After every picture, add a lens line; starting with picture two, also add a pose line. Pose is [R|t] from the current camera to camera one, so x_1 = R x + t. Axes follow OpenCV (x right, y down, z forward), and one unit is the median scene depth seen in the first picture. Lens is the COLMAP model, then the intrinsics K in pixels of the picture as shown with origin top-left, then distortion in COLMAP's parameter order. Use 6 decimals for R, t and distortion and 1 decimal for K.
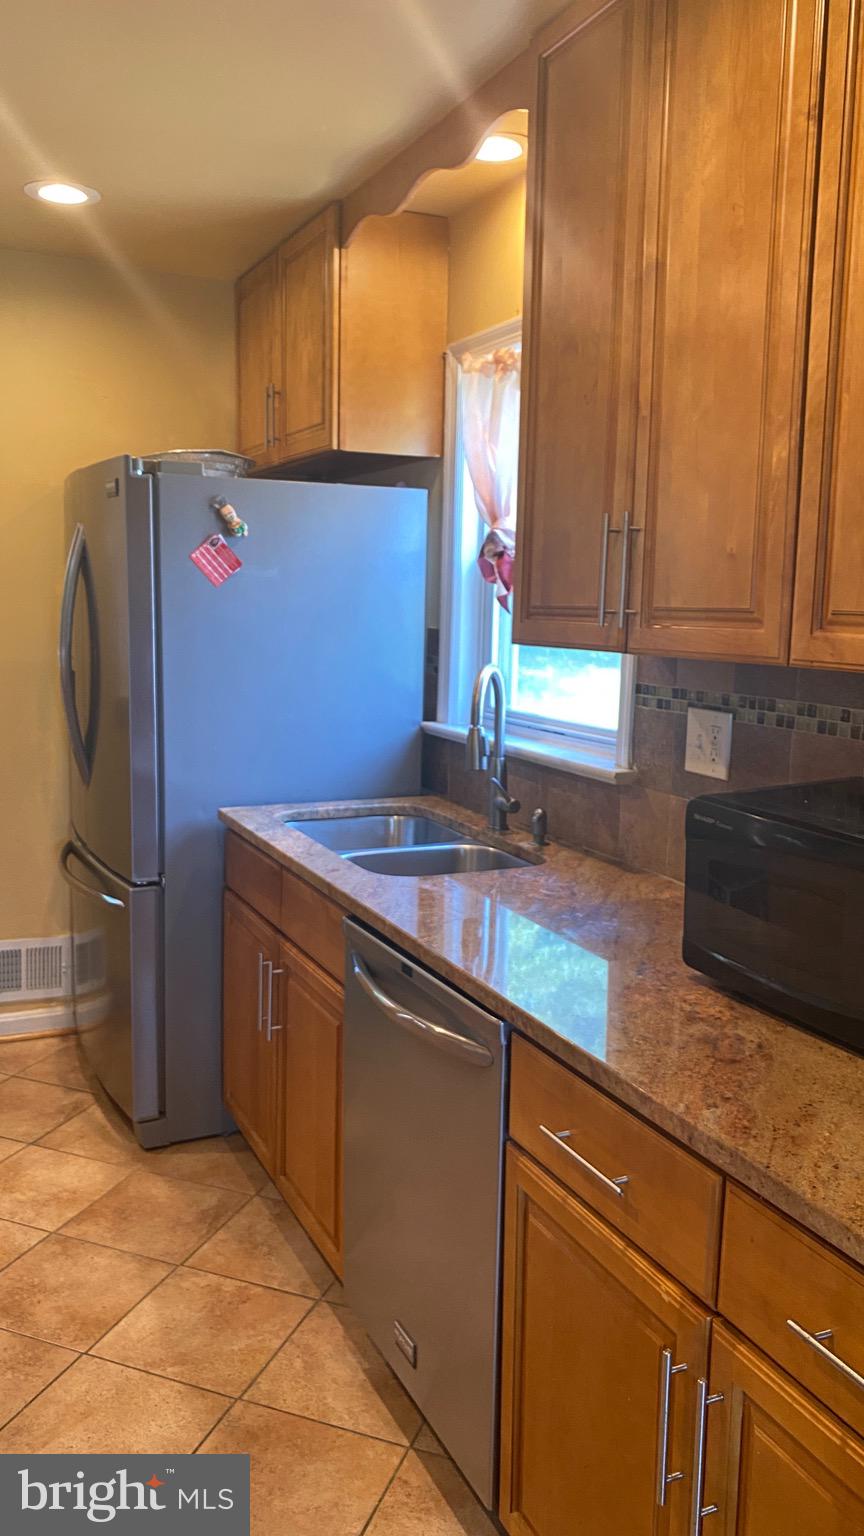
lens RADIAL K [[1216.5, 0, 433.9], [0, 1216.5, 768.3], [0, 0, 1]] dist [-0.073464, 0.025700]
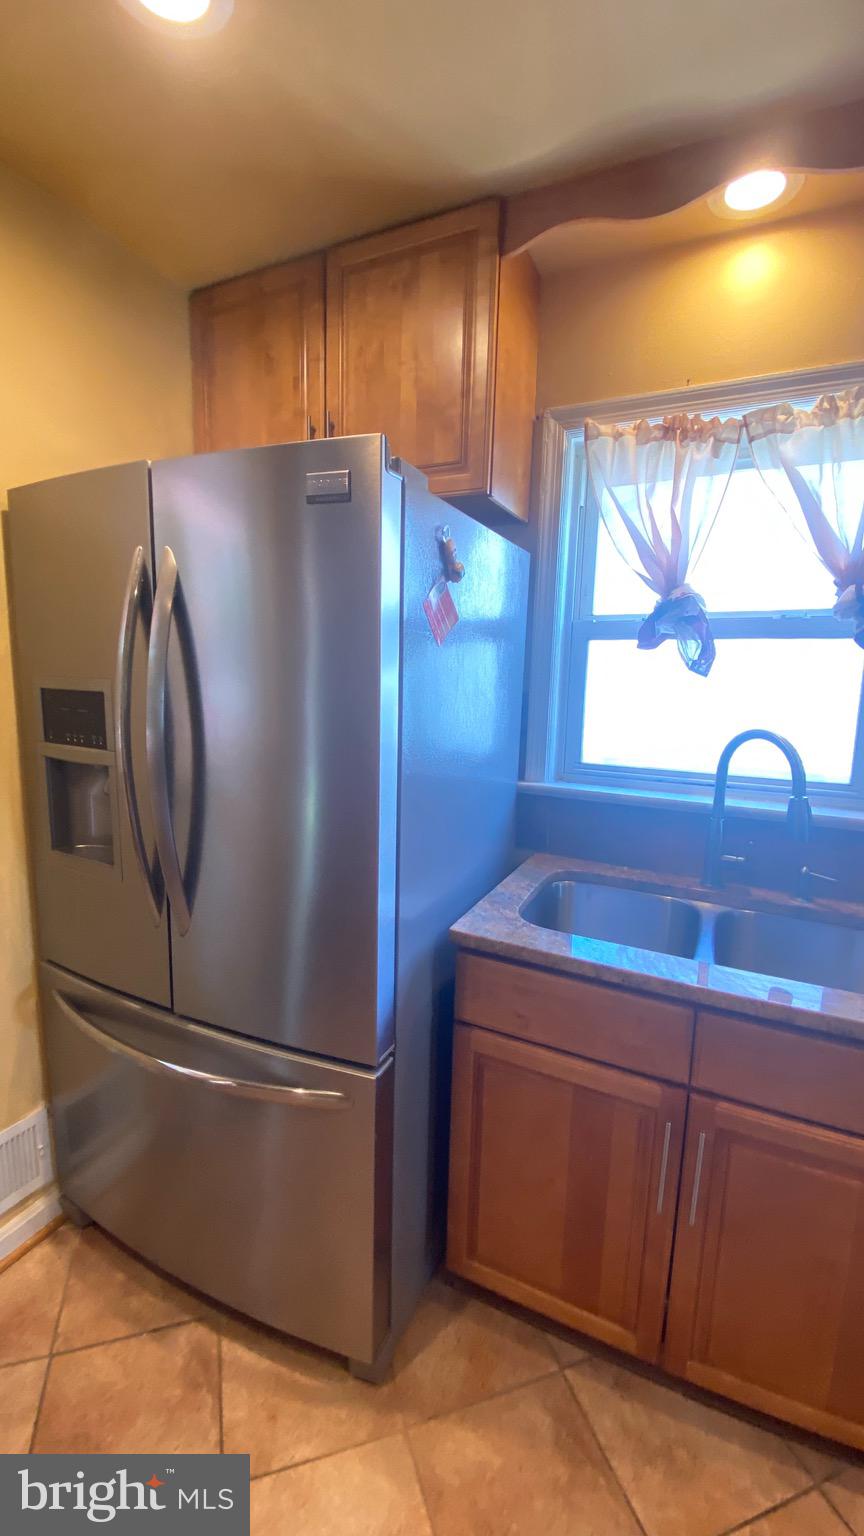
lens RADIAL K [[632.2, 0, 429.6], [0, 632.2, 756.9], [0, 0, 1]] dist [-0.026945, -0.001828]
pose [[0.769066, -0.099806, 0.631329, -0.416104], [0.087301, 0.994879, 0.050932, -0.098143], [-0.633180, 0.015945, 0.773841, 0.660043]]
